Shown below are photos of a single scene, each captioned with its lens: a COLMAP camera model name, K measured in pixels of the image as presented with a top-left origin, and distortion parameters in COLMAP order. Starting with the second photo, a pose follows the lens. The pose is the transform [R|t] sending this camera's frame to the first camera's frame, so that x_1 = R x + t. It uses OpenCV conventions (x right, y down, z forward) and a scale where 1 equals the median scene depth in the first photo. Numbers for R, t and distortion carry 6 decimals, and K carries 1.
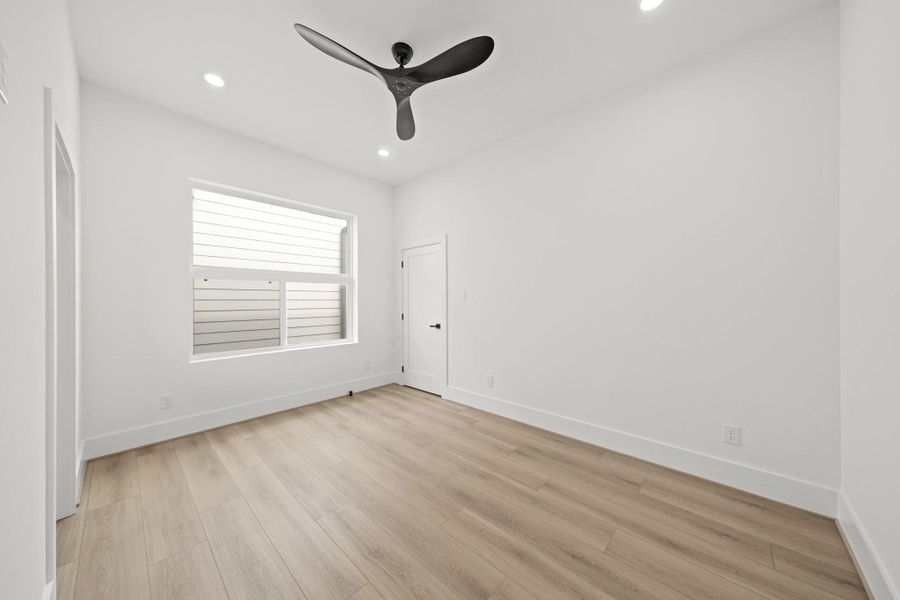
lens RADIAL K [[301.3, 0, 447.4], [0, 301.3, 301.1], [0, 0, 1]] dist [0.002232, 0.000089]
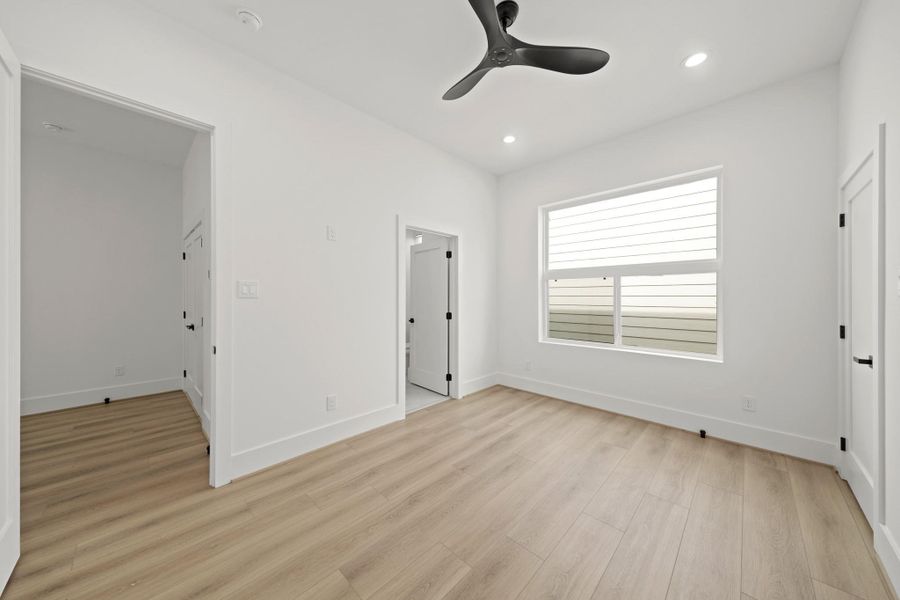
lens RADIAL K [[301.3, 0, 444.6], [0, 301.3, 297.9], [0, 0, 1]] dist [0.002232, 0.000089]
pose [[-0.034458, 0.009800, -0.999358, 0.437437], [0.001064, 0.999952, 0.009769, -0.008827], [0.999406, -0.000727, -0.034466, 0.511027]]
